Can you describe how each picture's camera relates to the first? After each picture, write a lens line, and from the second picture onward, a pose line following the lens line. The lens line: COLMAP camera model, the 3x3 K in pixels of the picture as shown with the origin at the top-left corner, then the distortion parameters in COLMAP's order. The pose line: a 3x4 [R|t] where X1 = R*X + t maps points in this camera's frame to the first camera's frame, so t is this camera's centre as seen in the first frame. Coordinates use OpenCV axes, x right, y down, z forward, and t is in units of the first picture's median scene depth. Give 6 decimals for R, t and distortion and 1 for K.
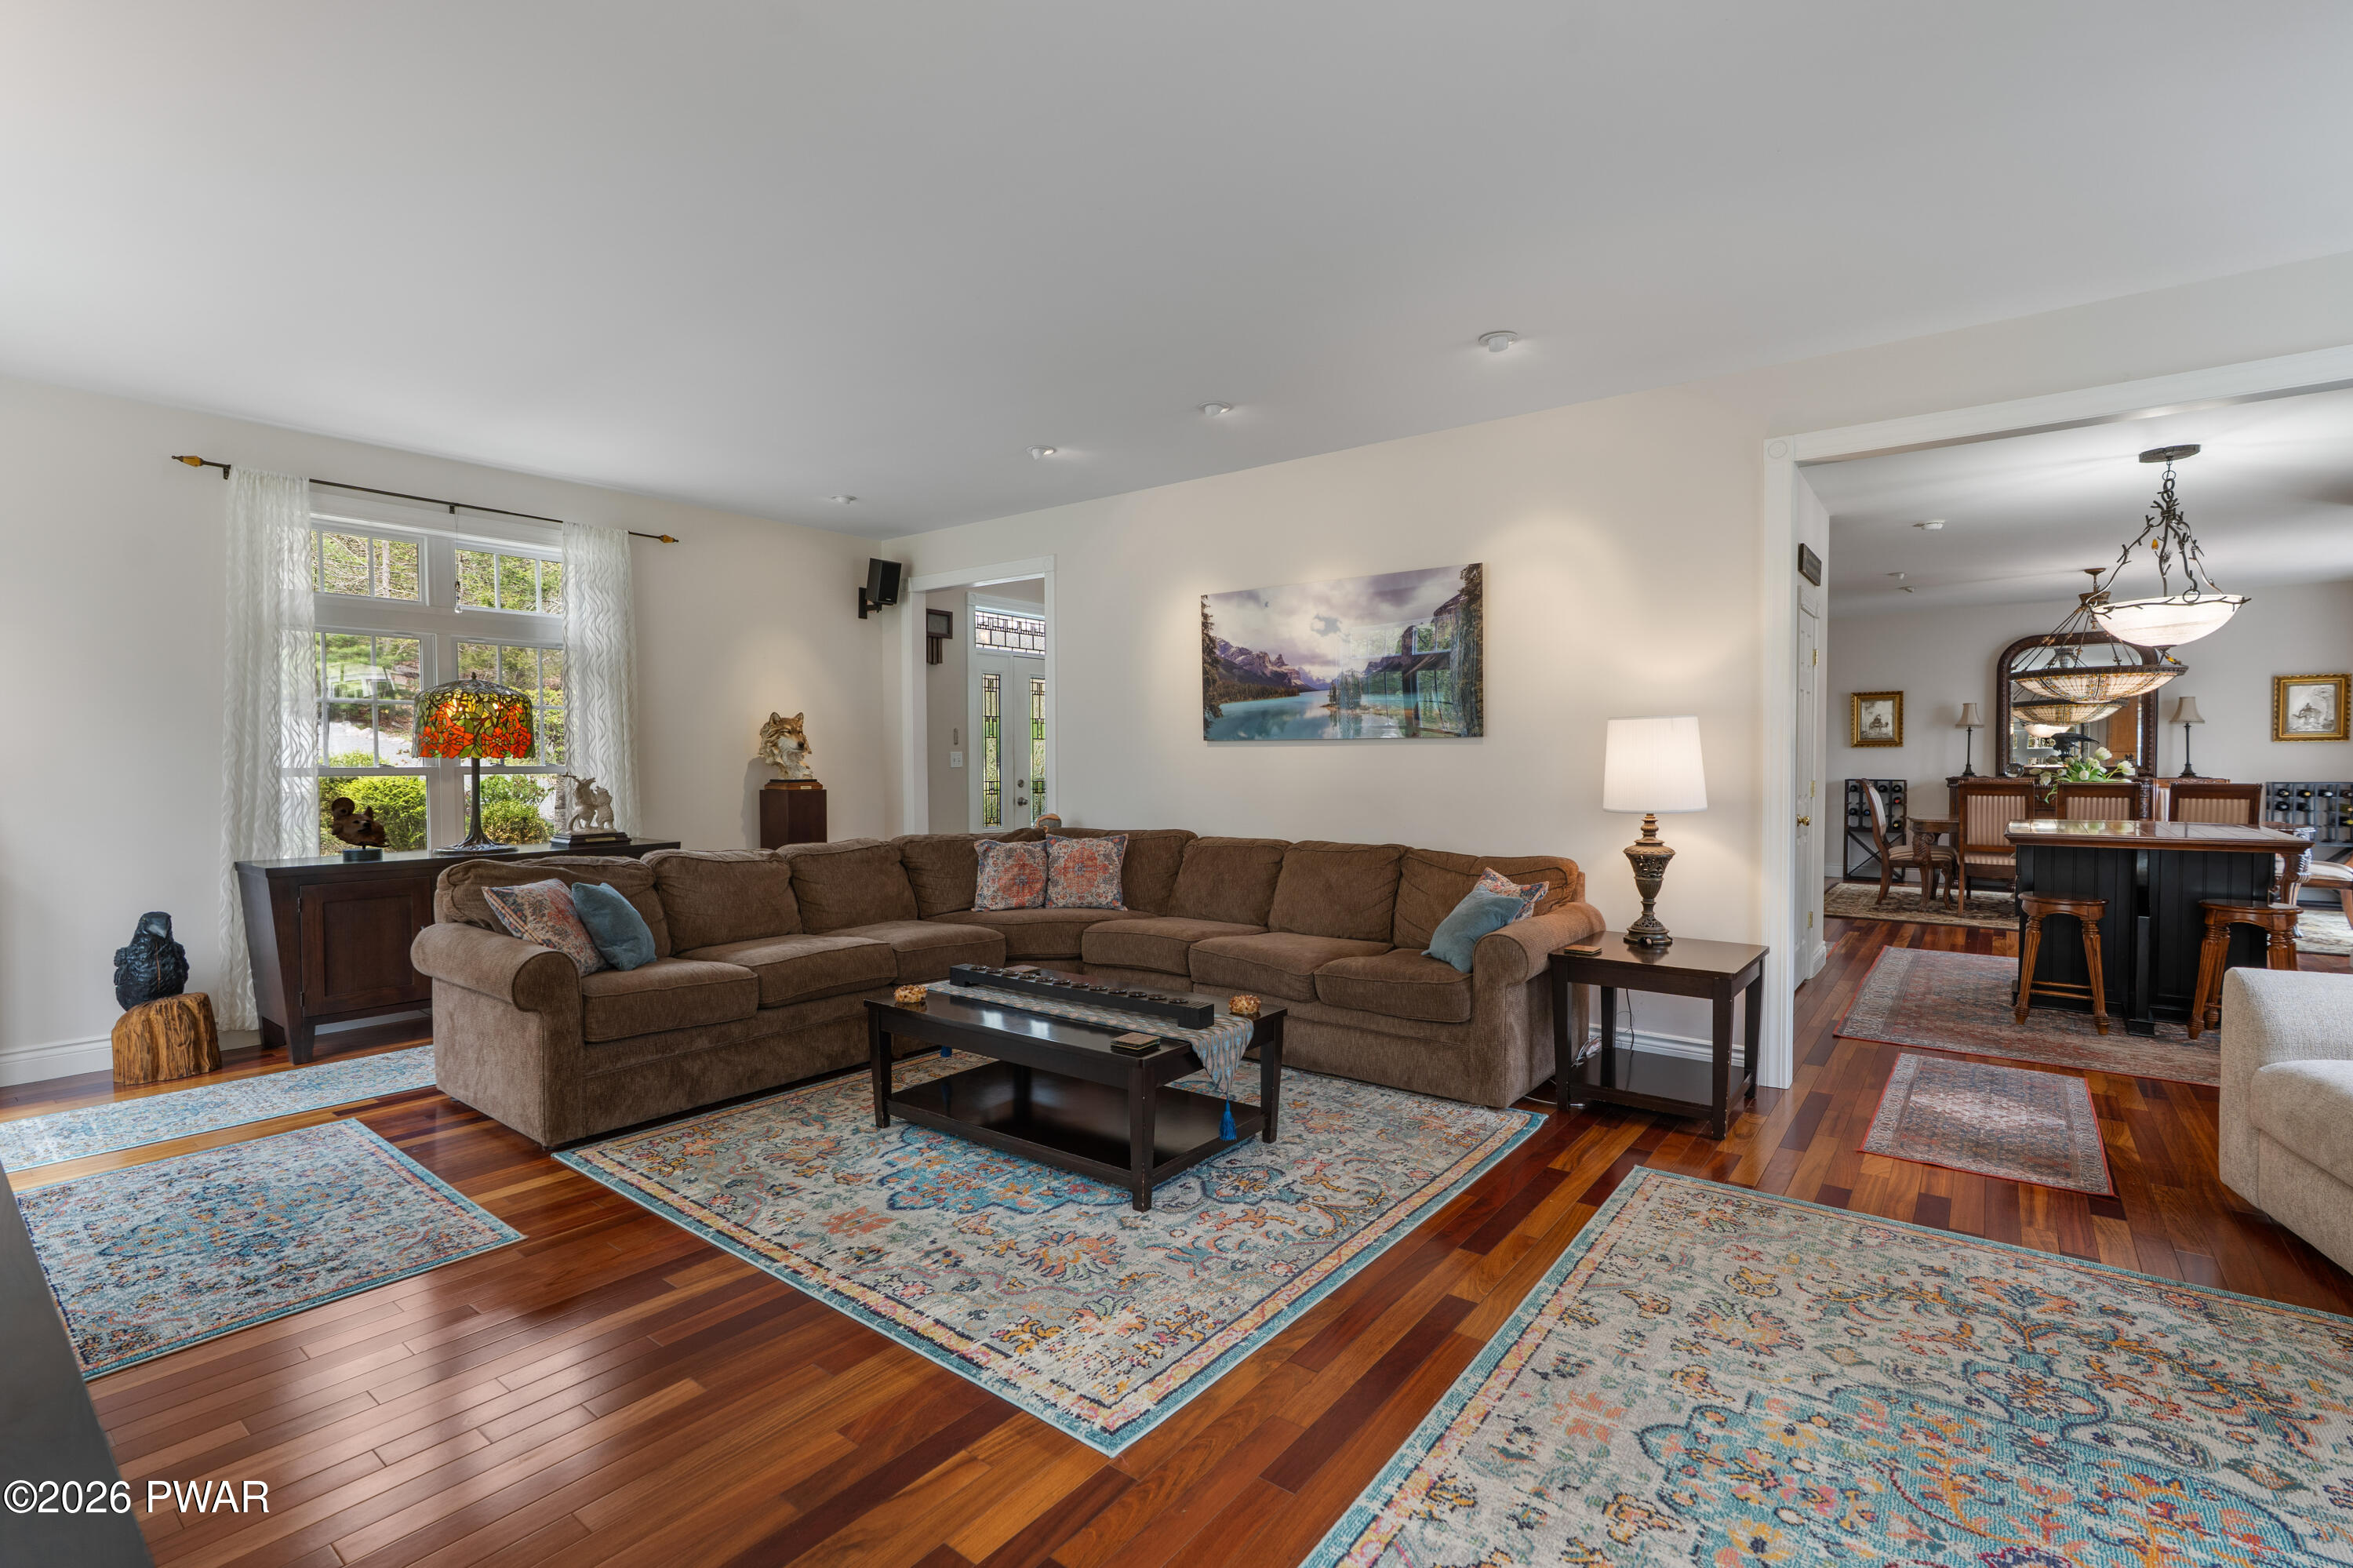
lens RADIAL K [[1073.4, 0, 1136.0], [0, 1073.4, 789.7], [0, 0, 1]] dist [-0.007955, 0.004825]
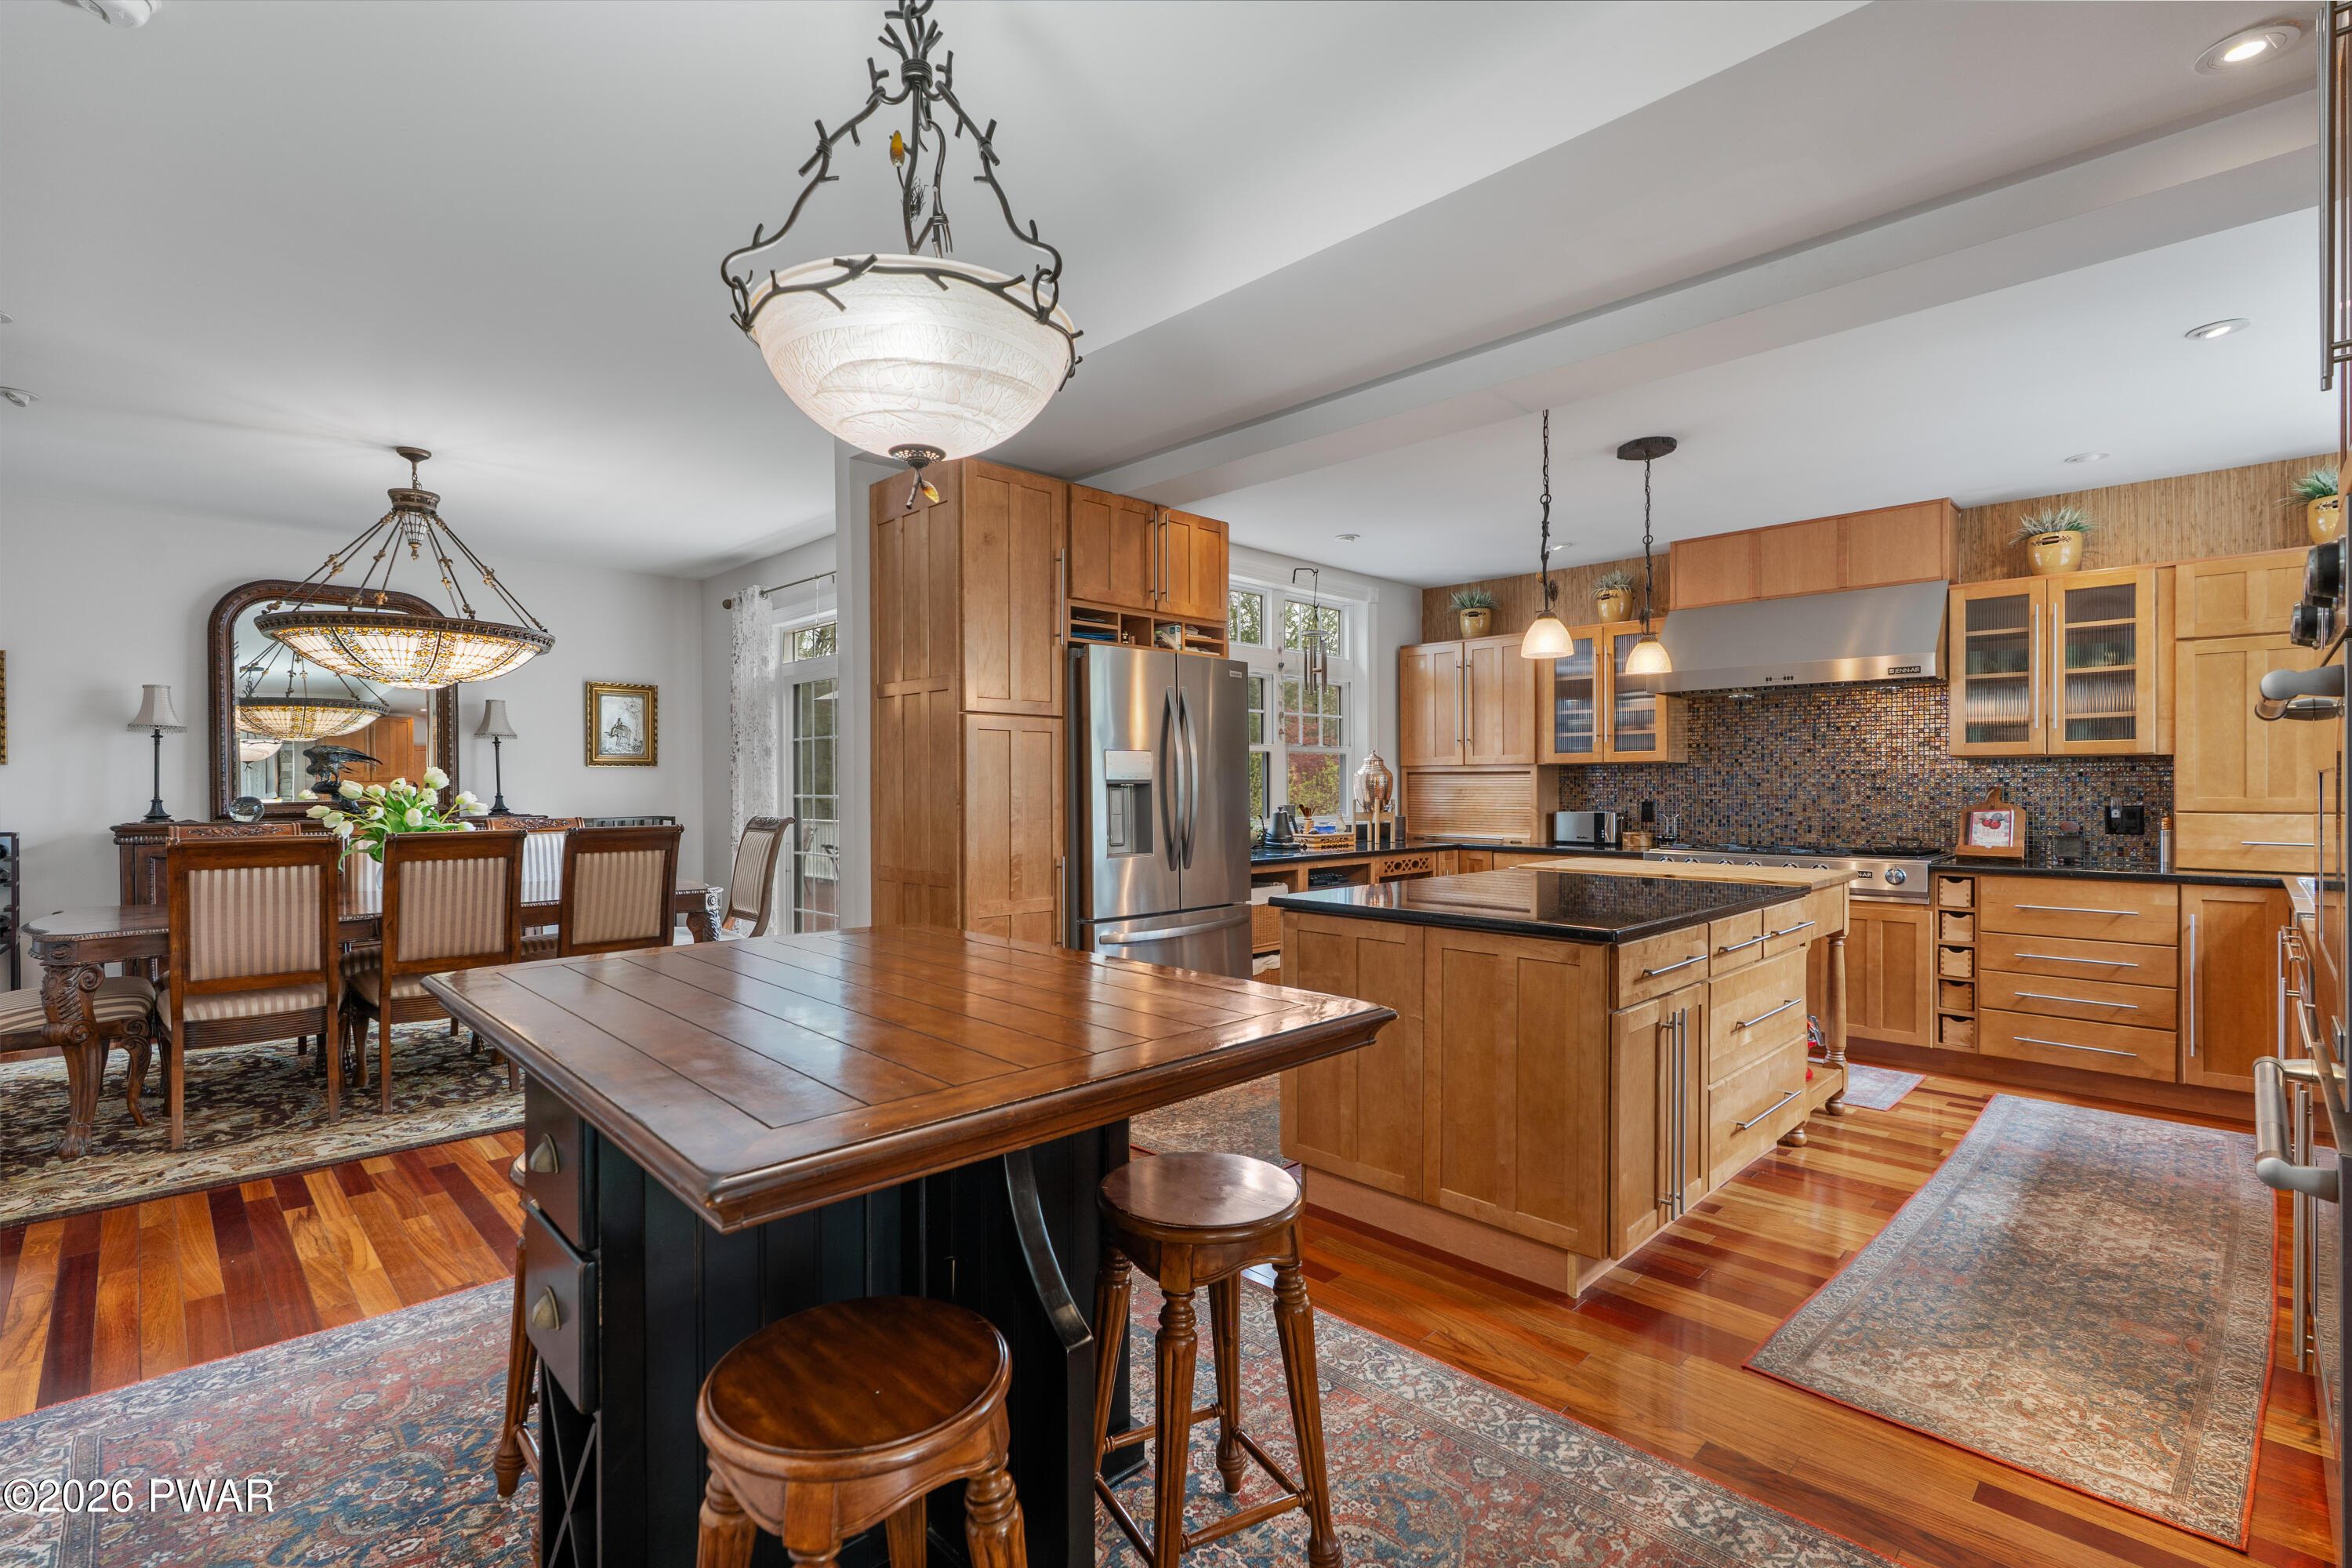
lens RADIAL K [[1072.9, 0, 1183.9], [0, 1072.9, 781.1], [0, 0, 1]] dist [-0.007955, 0.004825]
pose [[0.116874, 0.006122, 0.993128, 0.928710], [0.031040, 0.999470, -0.009814, -0.034780], [-0.992662, 0.031974, 0.116622, 1.295950]]
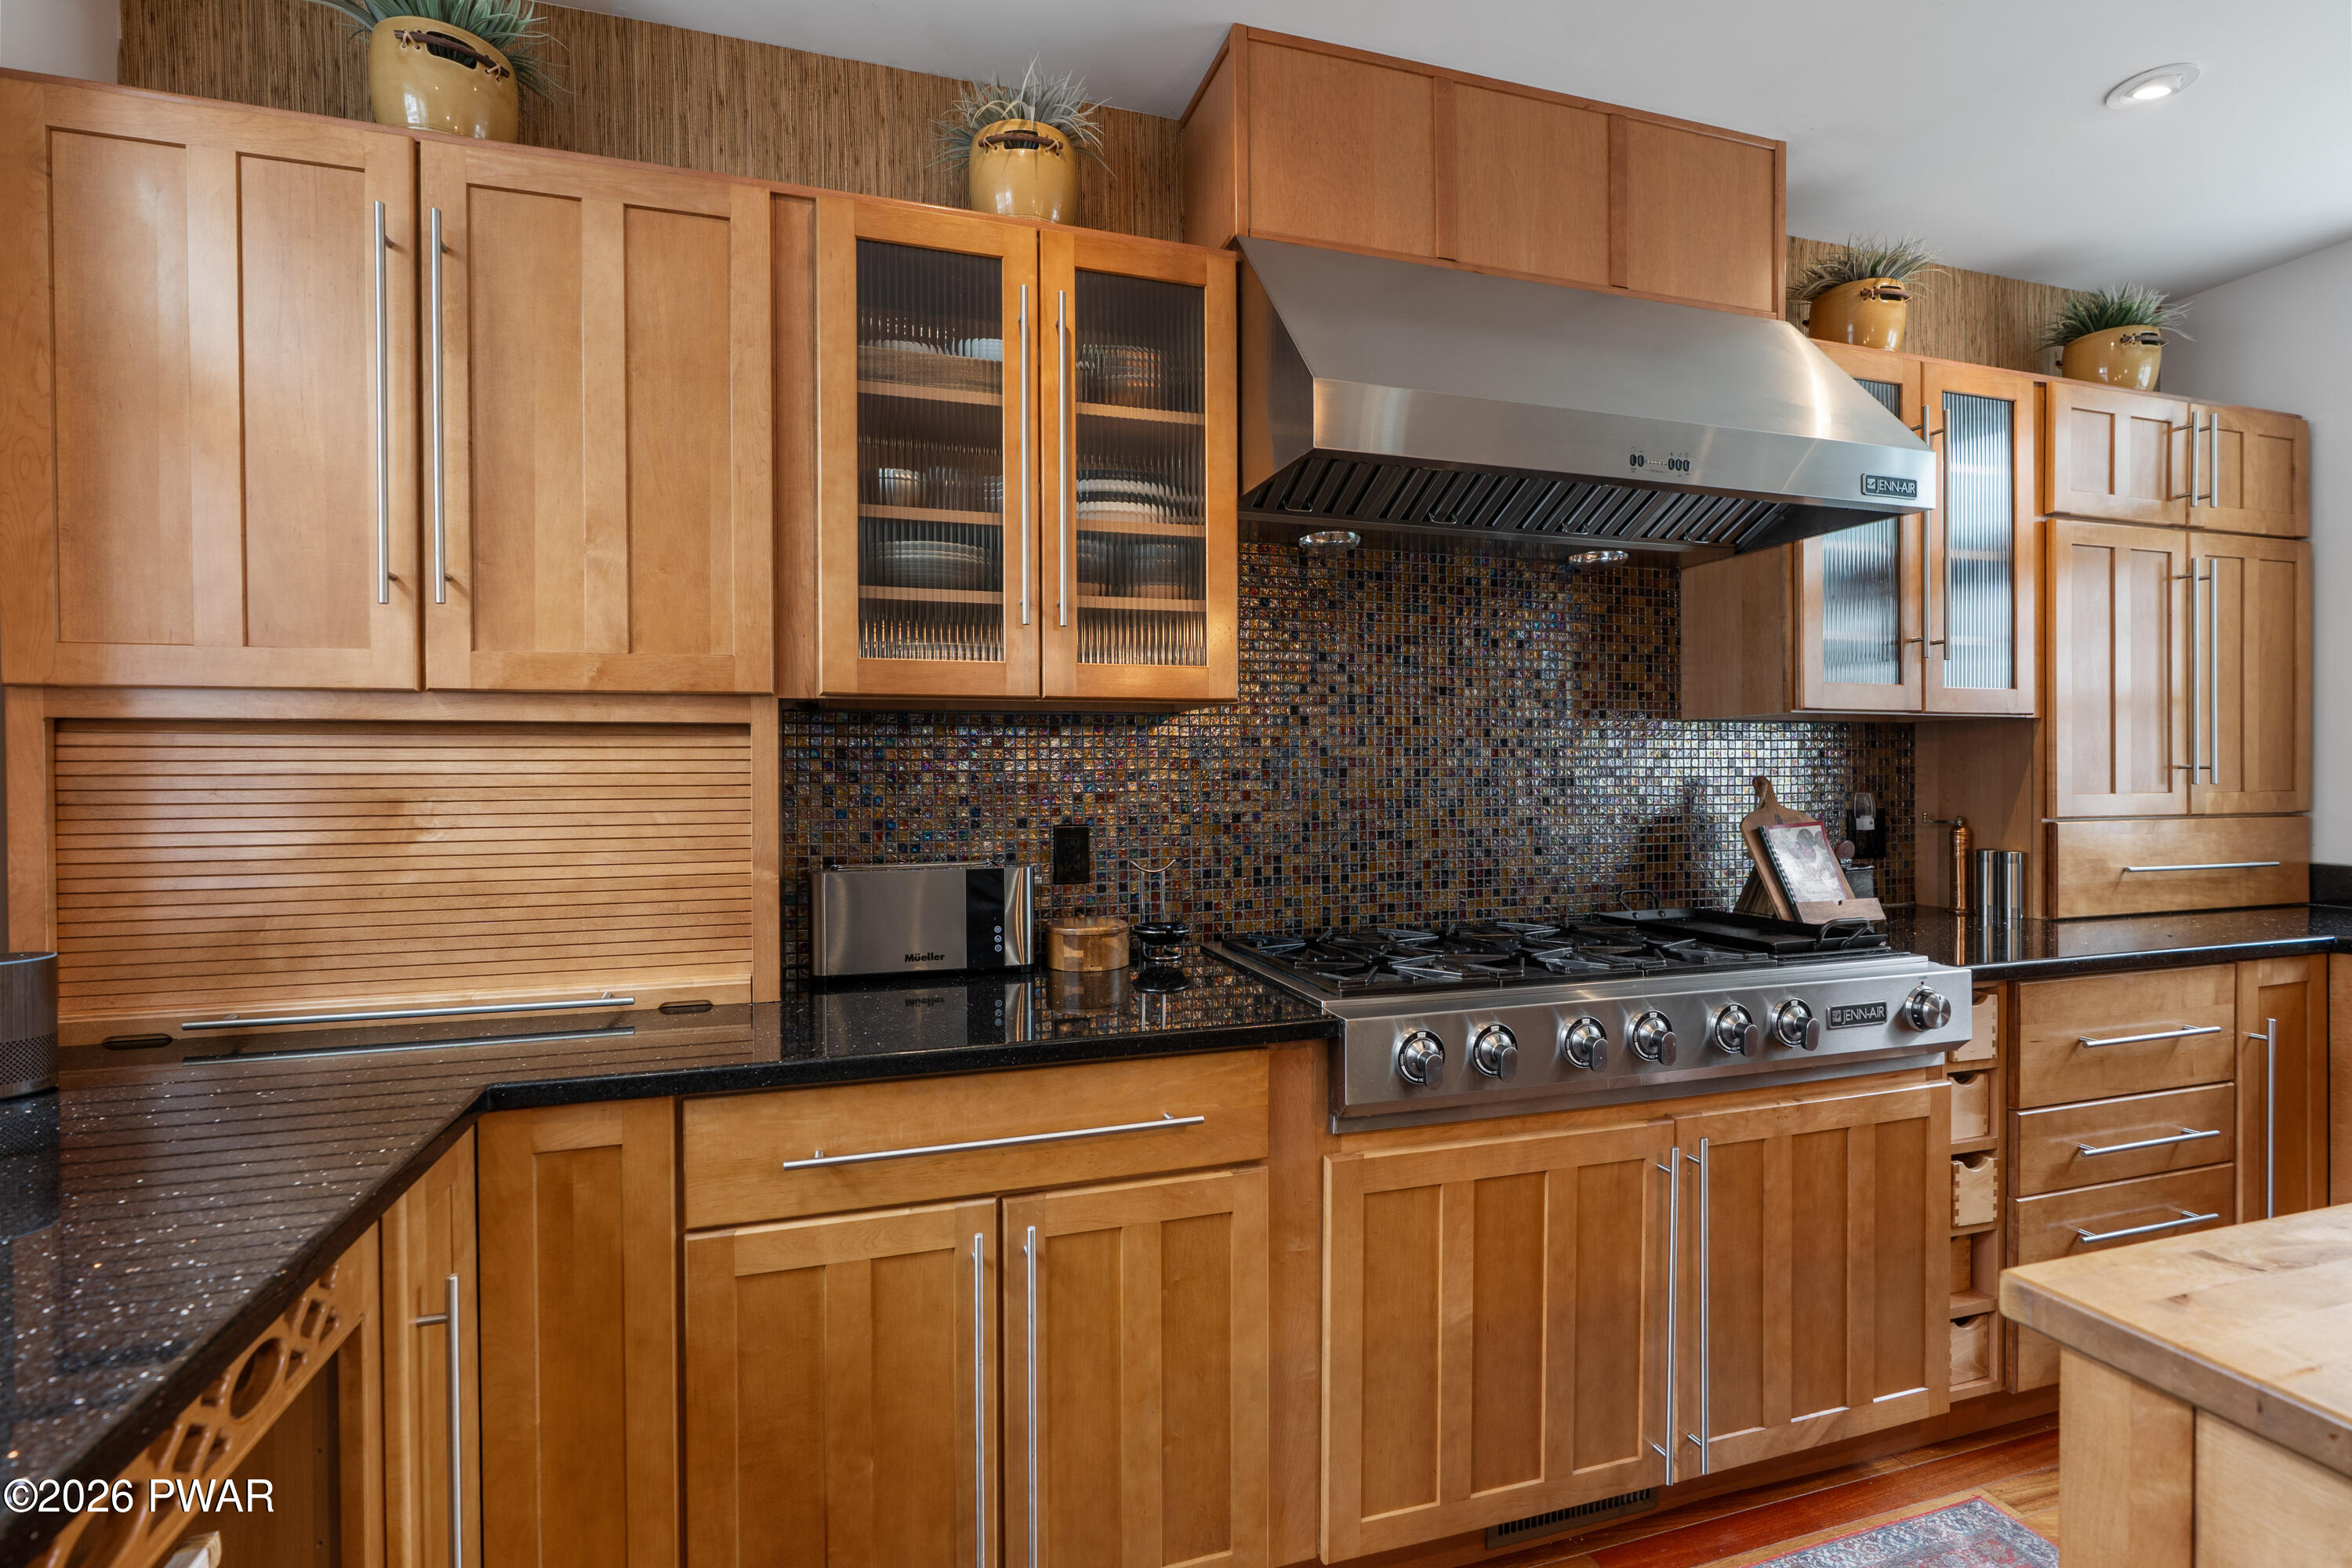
lens RADIAL K [[1072.9, 0, 1161.6], [0, 1072.9, 780.5], [0, 0, 1]] dist [-0.007955, 0.004825]
pose [[-0.820113, -0.001228, 0.572201, 2.103192], [0.022510, 0.999154, 0.034408, -0.037722], [-0.571759, 0.041098, -0.819391, 1.223202]]
